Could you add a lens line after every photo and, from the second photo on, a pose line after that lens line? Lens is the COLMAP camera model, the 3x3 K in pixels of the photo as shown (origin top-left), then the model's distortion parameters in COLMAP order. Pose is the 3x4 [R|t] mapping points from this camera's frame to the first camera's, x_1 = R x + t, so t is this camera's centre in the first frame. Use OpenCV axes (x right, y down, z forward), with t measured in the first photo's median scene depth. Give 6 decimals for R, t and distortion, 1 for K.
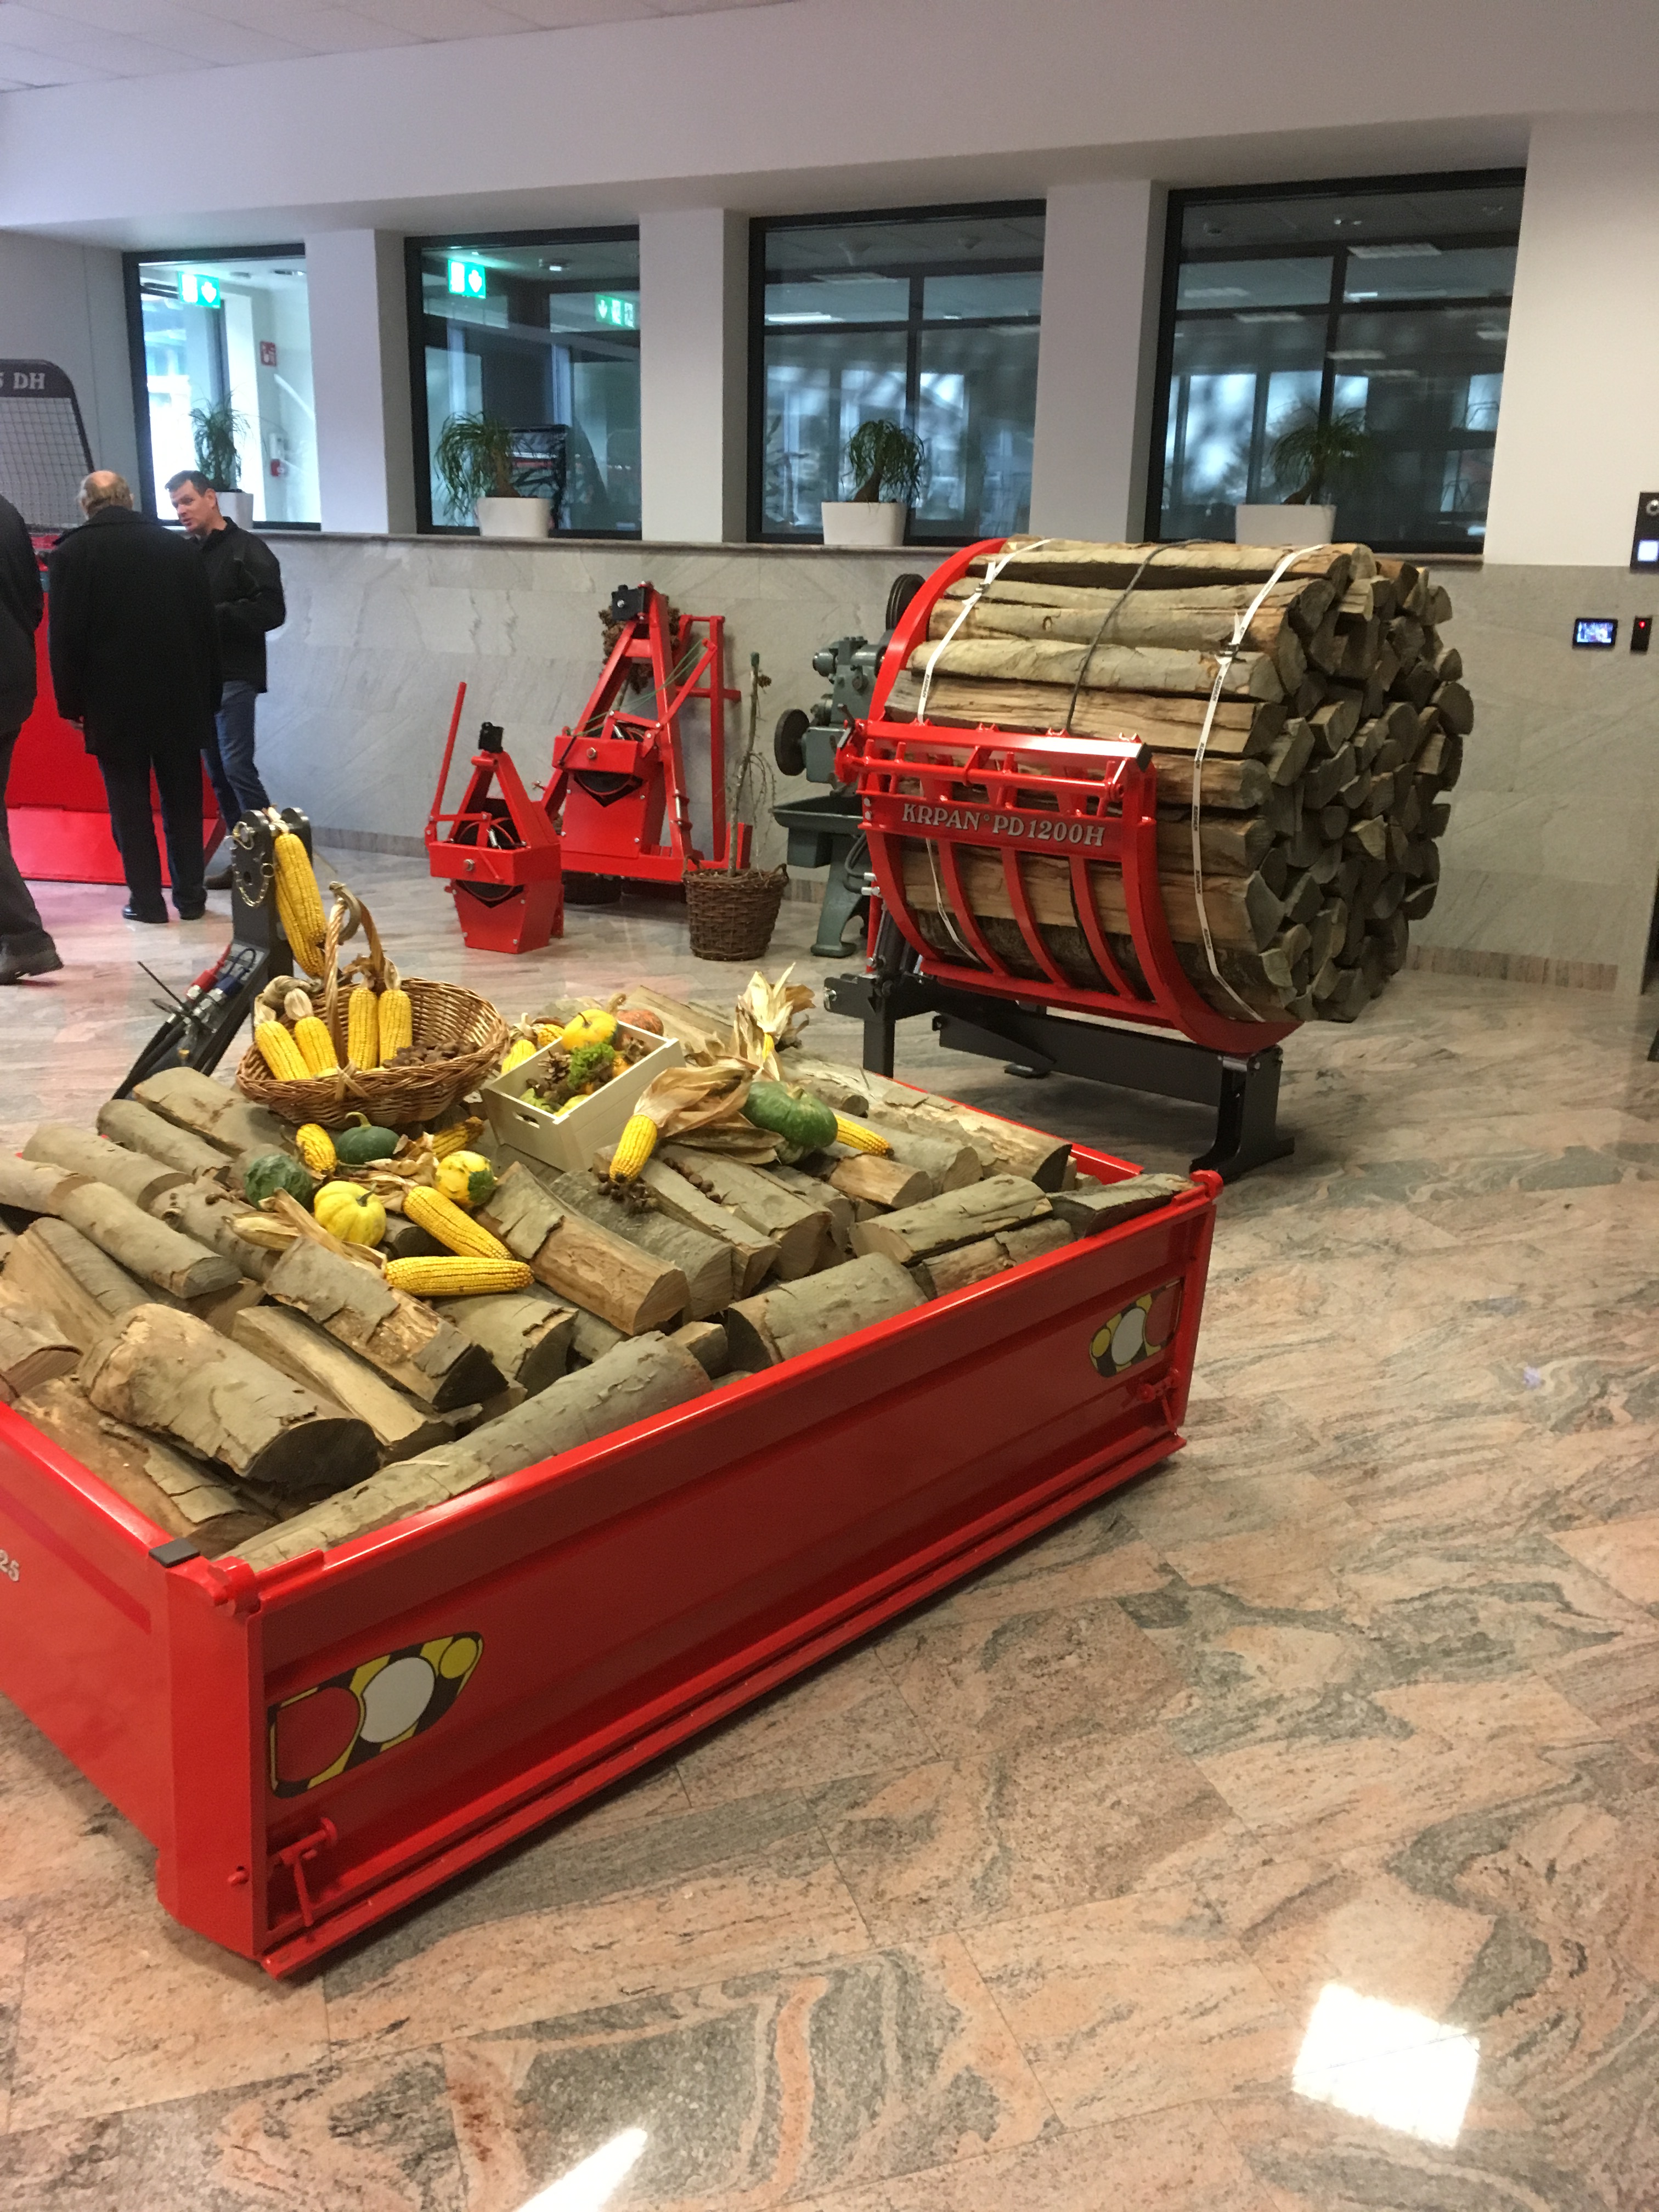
lens RADIAL K [[1861.1, 0, 824.5], [0, 1861.1, 1097.5], [0, 0, 1]] dist [0.084094, -0.117460]
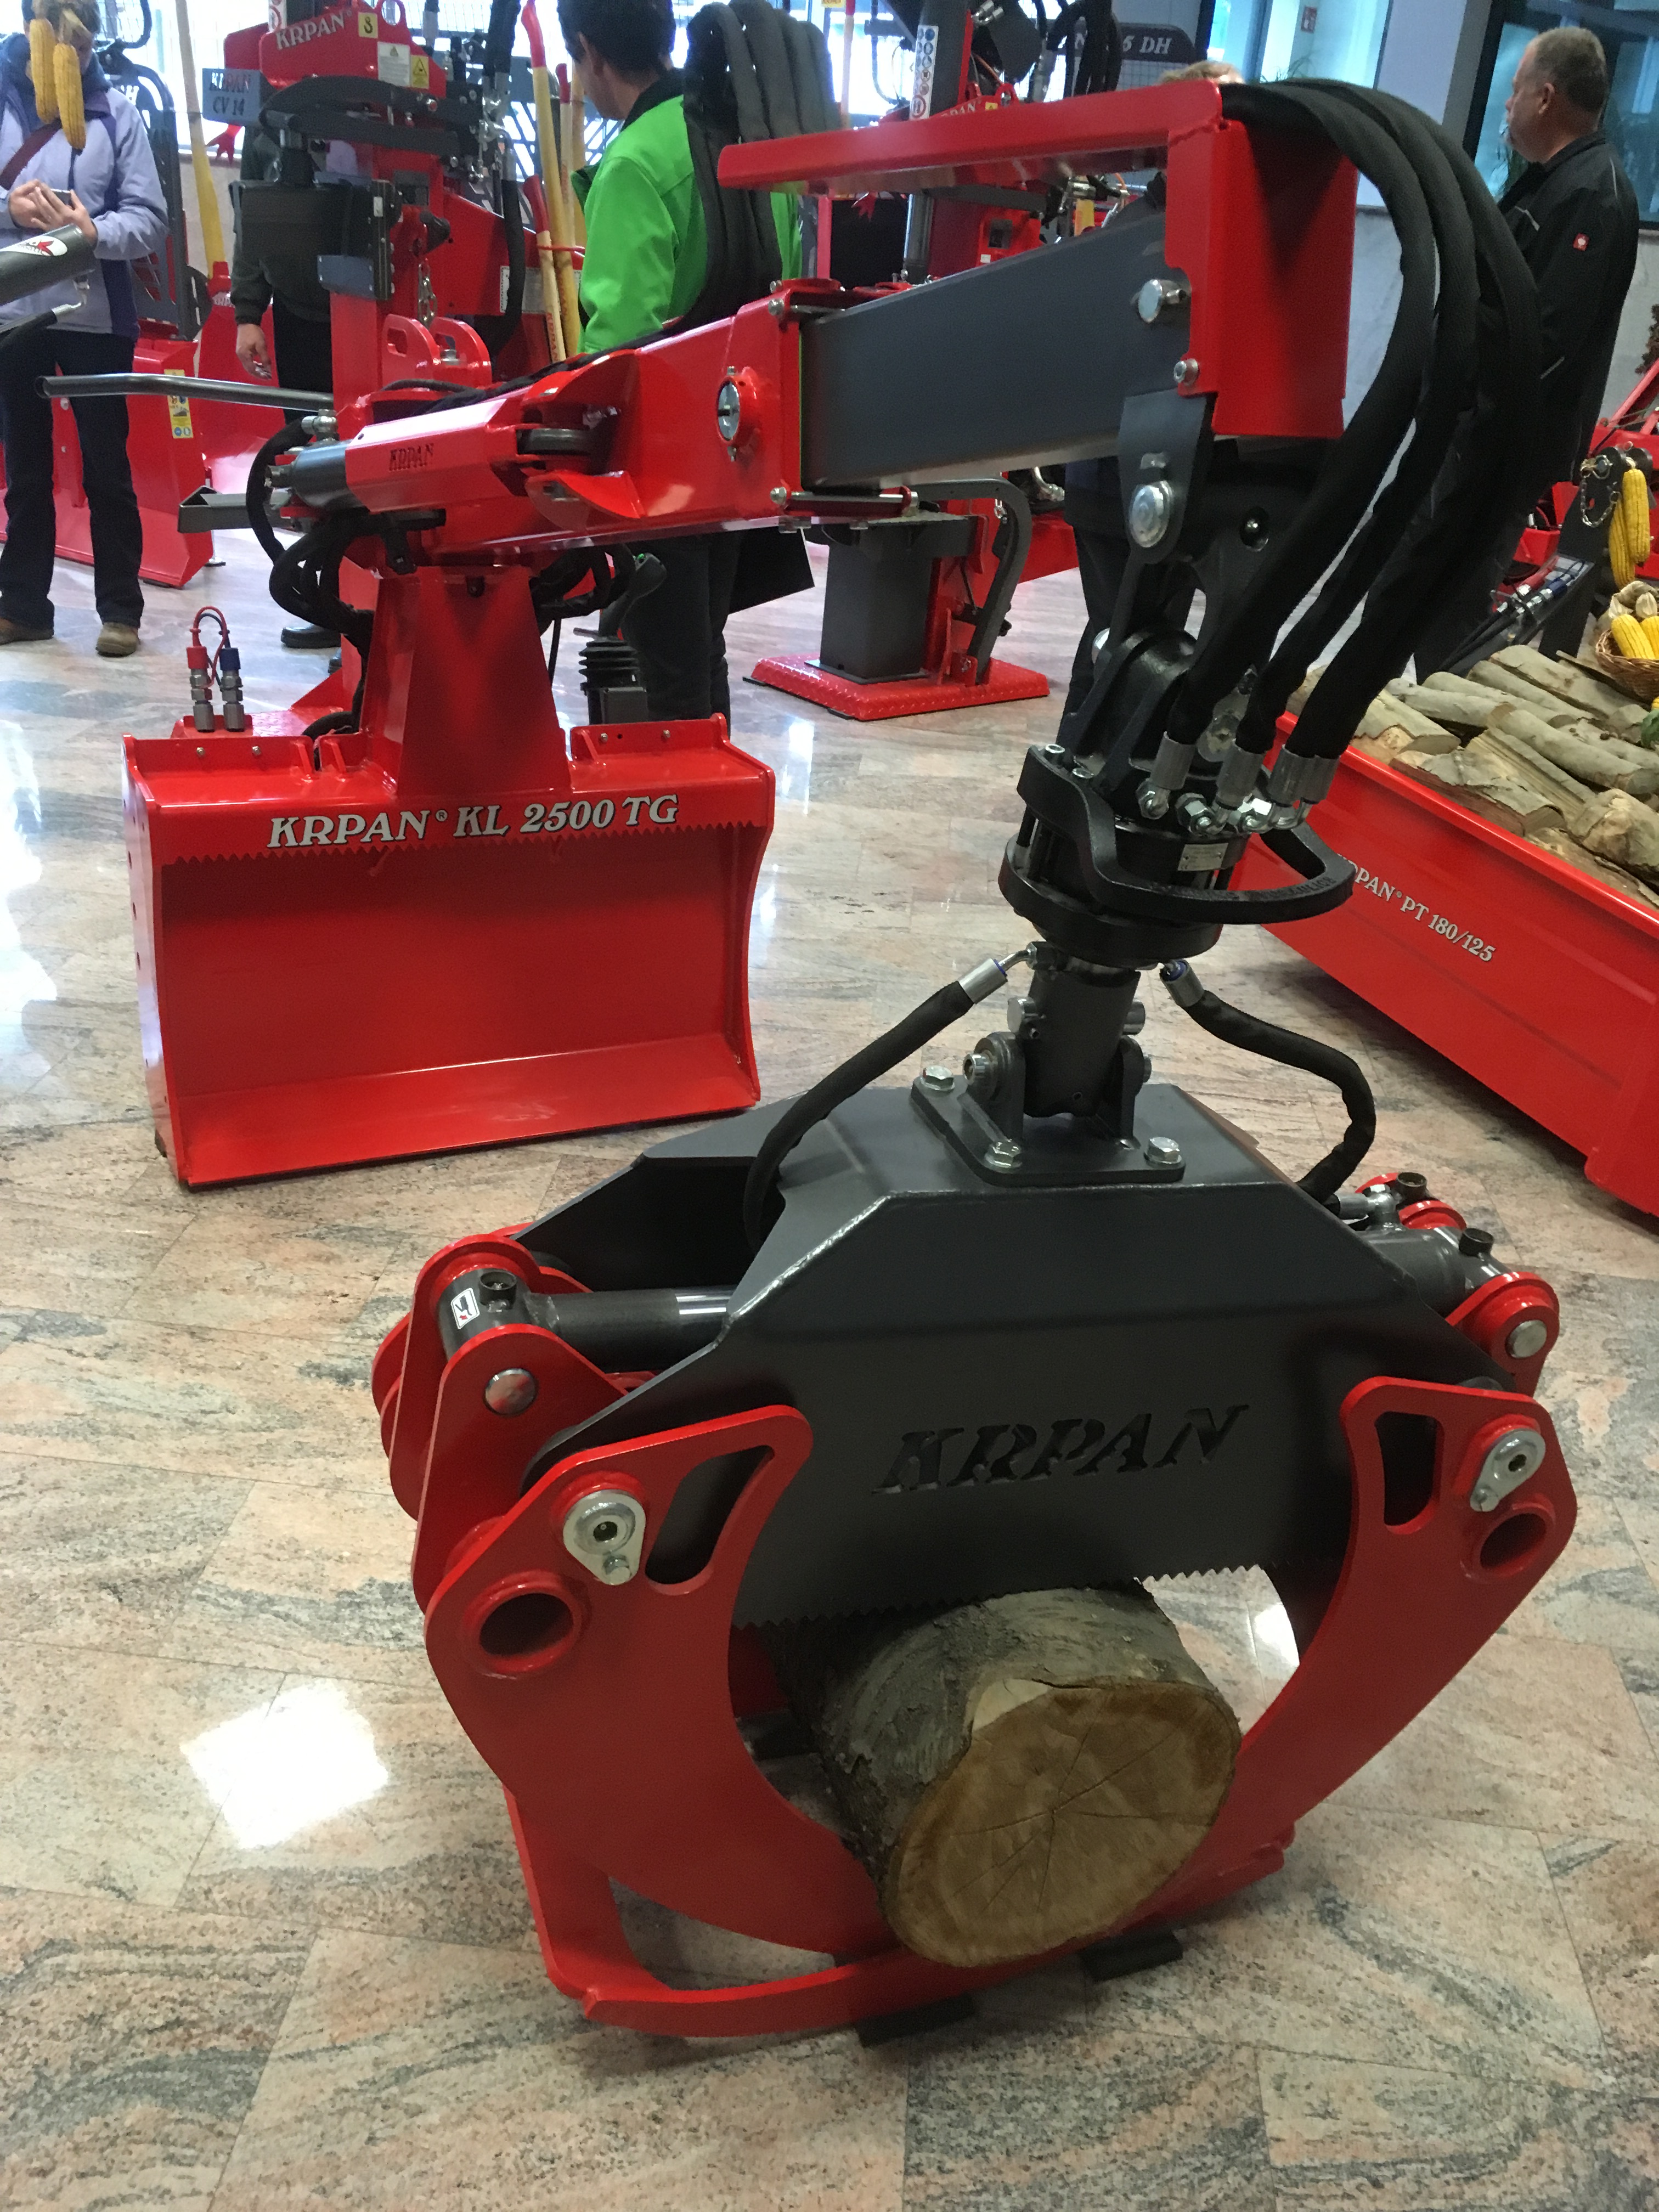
lens RADIAL K [[1861.1, 0, 824.5], [0, 1861.1, 1097.5], [0, 0, 1]] dist [0.084094, -0.117460]
pose [[0.923036, 0.219281, -0.316103, -0.294862], [-0.169978, 0.969560, 0.176239, 0.133310], [0.345127, -0.108944, 0.932212, -0.395644]]
